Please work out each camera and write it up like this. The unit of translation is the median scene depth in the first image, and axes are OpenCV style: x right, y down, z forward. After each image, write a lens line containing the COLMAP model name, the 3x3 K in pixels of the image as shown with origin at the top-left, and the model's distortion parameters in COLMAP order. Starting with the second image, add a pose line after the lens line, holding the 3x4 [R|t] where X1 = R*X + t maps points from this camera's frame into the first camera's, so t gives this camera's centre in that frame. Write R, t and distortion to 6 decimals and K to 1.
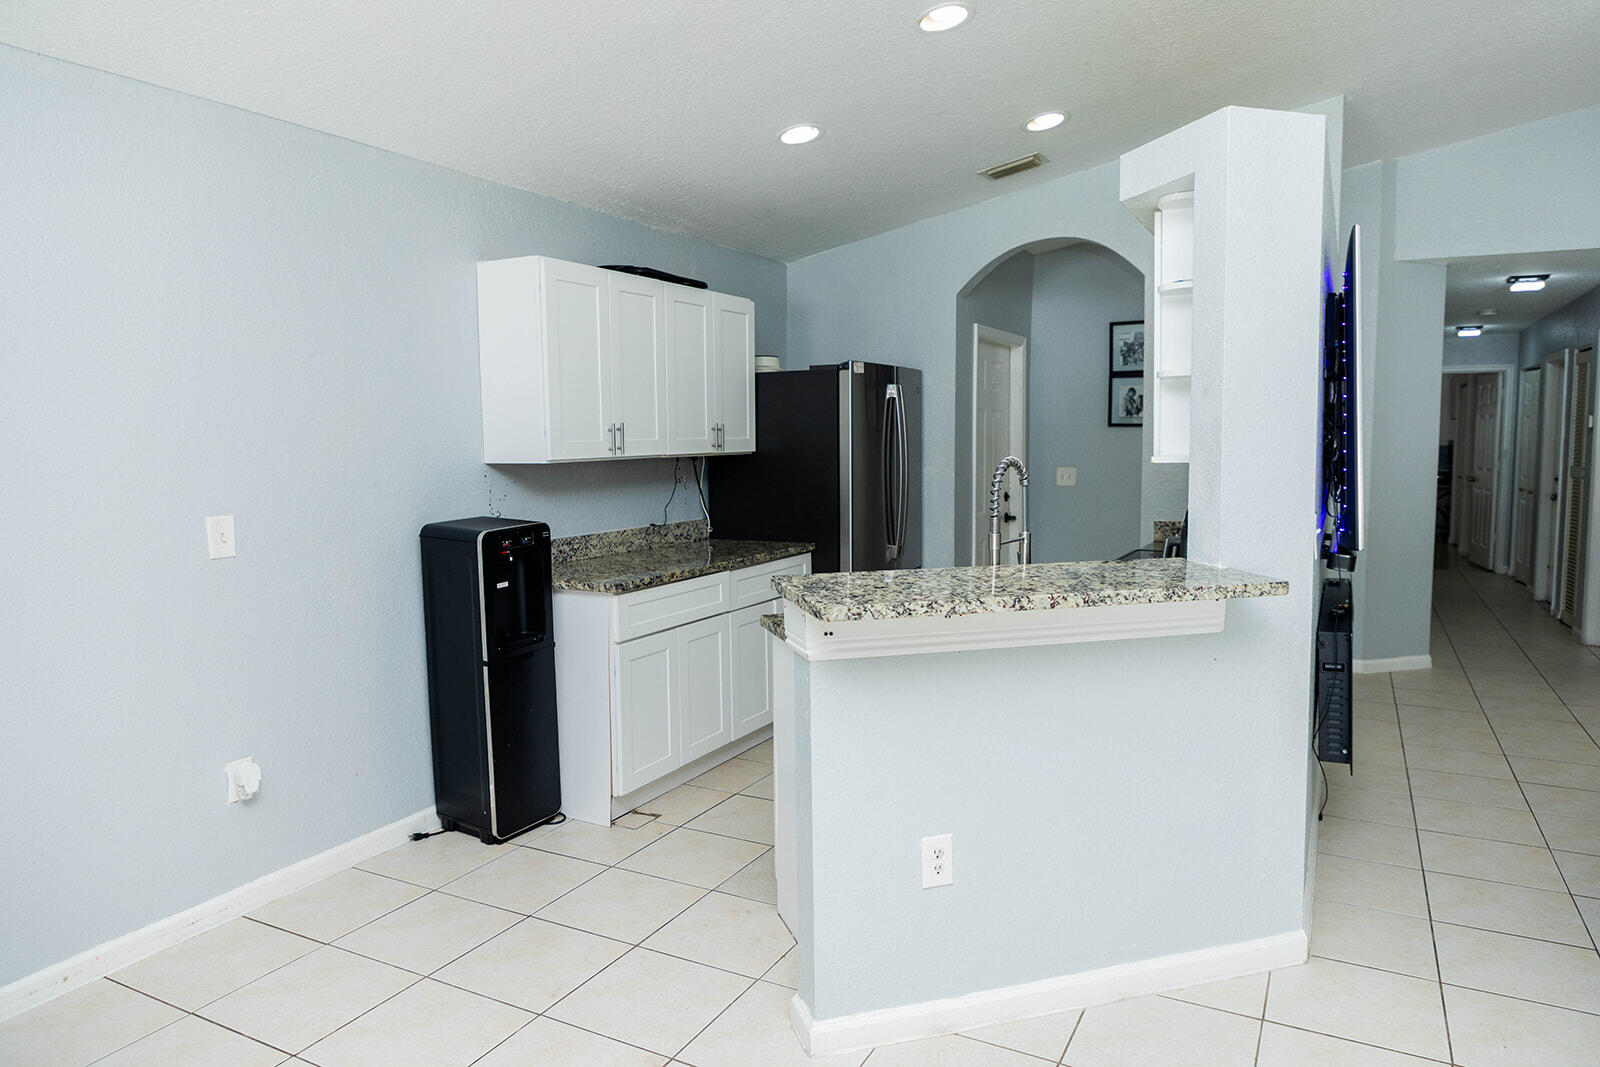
lens RADIAL K [[1048.8, 0, 802.7], [0, 1048.8, 535.8], [0, 0, 1]] dist [-0.009876, -0.001053]
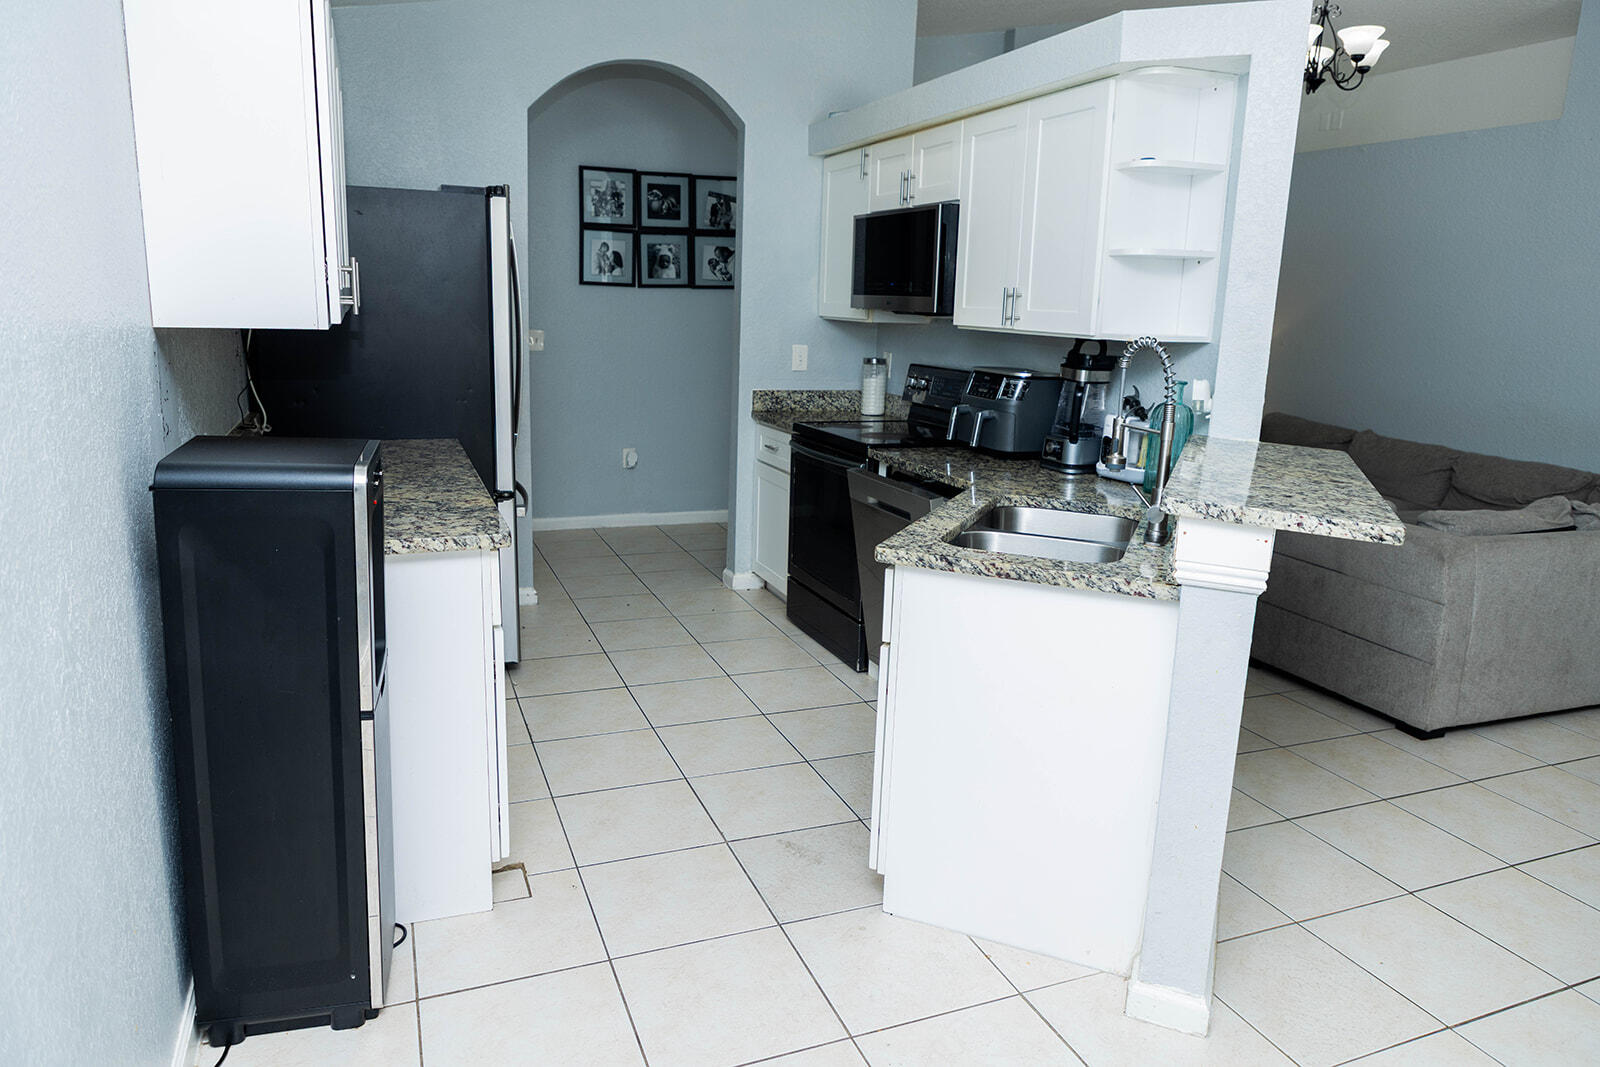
lens RADIAL K [[1048.8, 0, 800.3], [0, 1048.8, 527.2], [0, 0, 1]] dist [-0.009876, -0.001053]
pose [[0.648512, -0.131467, 0.749766, -0.290887], [0.034344, 0.989023, 0.143713, -0.021462], [-0.760429, -0.067450, 0.645909, 0.264201]]
